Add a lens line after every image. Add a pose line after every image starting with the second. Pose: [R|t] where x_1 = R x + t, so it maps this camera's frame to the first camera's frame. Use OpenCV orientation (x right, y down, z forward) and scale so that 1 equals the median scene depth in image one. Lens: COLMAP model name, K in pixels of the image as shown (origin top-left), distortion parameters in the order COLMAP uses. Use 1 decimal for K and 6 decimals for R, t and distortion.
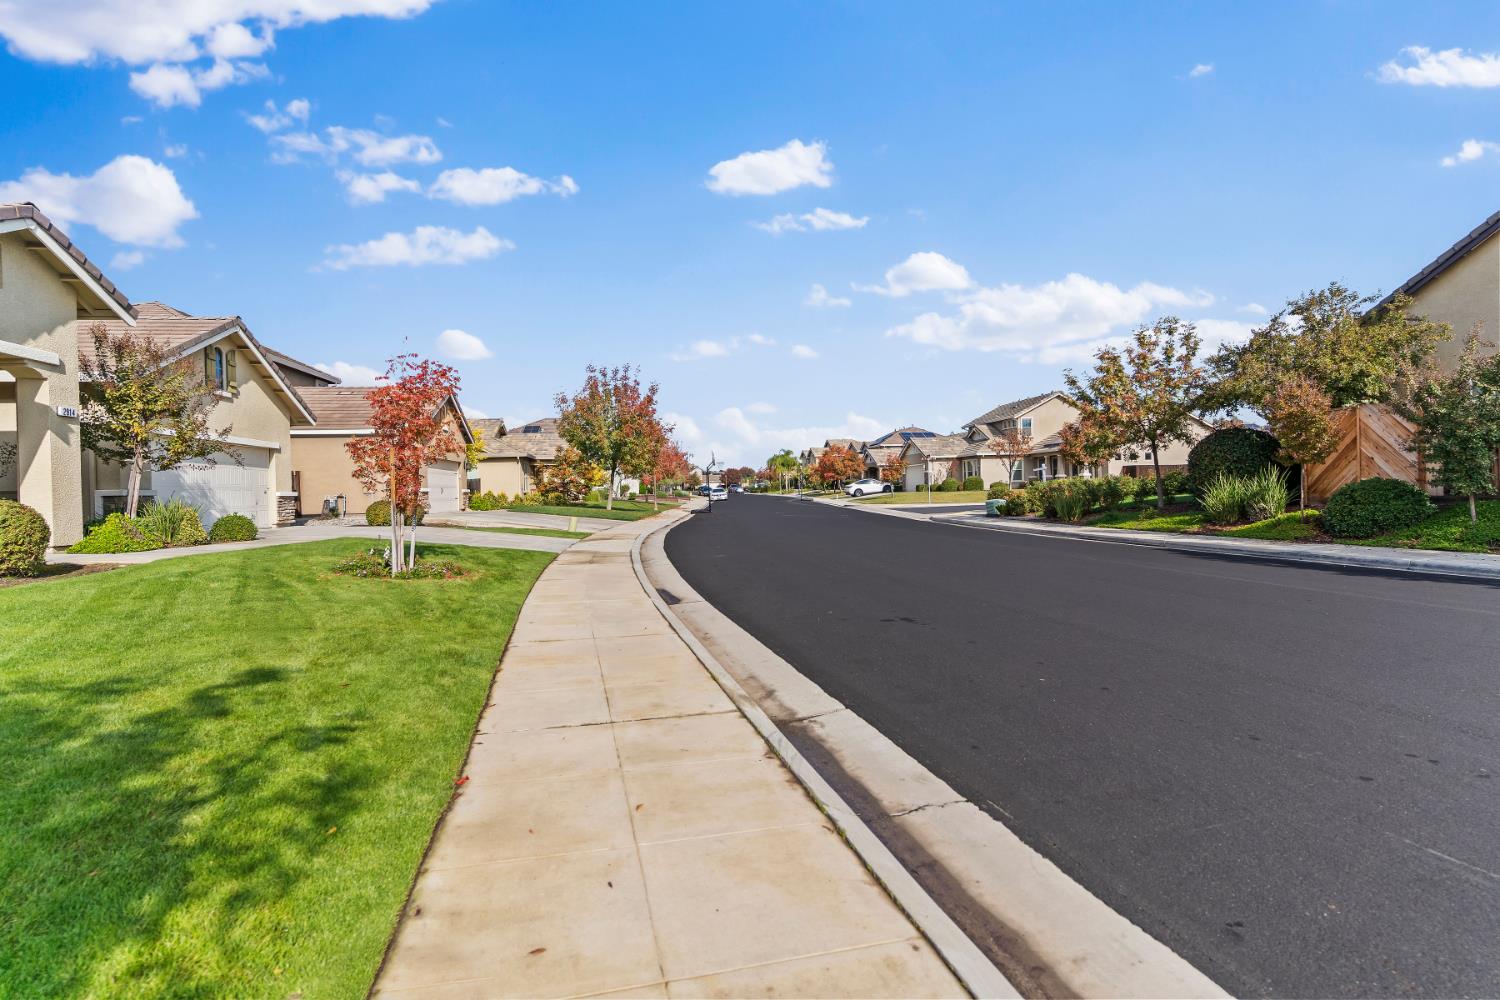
lens RADIAL K [[727.2, 0, 748.9], [0, 727.2, 485.4], [0, 0, 1]] dist [0.004418, 0.000372]
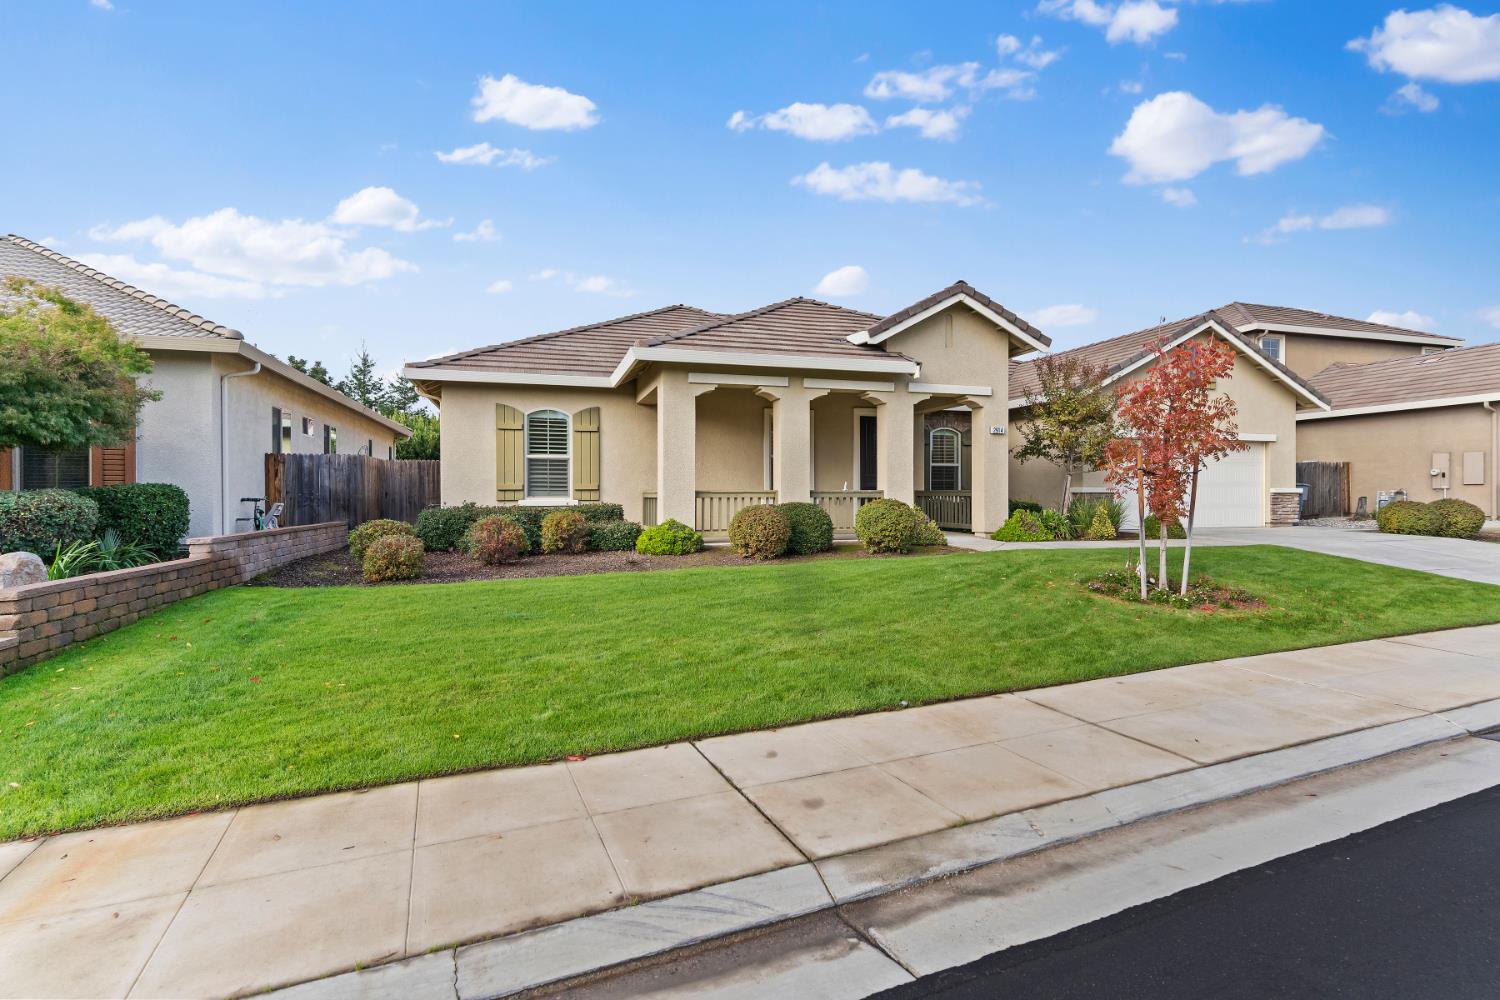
lens RADIAL K [[727.2, 0, 748.9], [0, 727.2, 485.4], [0, 0, 1]] dist [0.004418, 0.000372]
pose [[0.140812, 0.008742, -0.989998, 0.400142], [0.012731, 0.999862, 0.010640, -0.029084], [0.989954, -0.014102, 0.140682, 0.525719]]
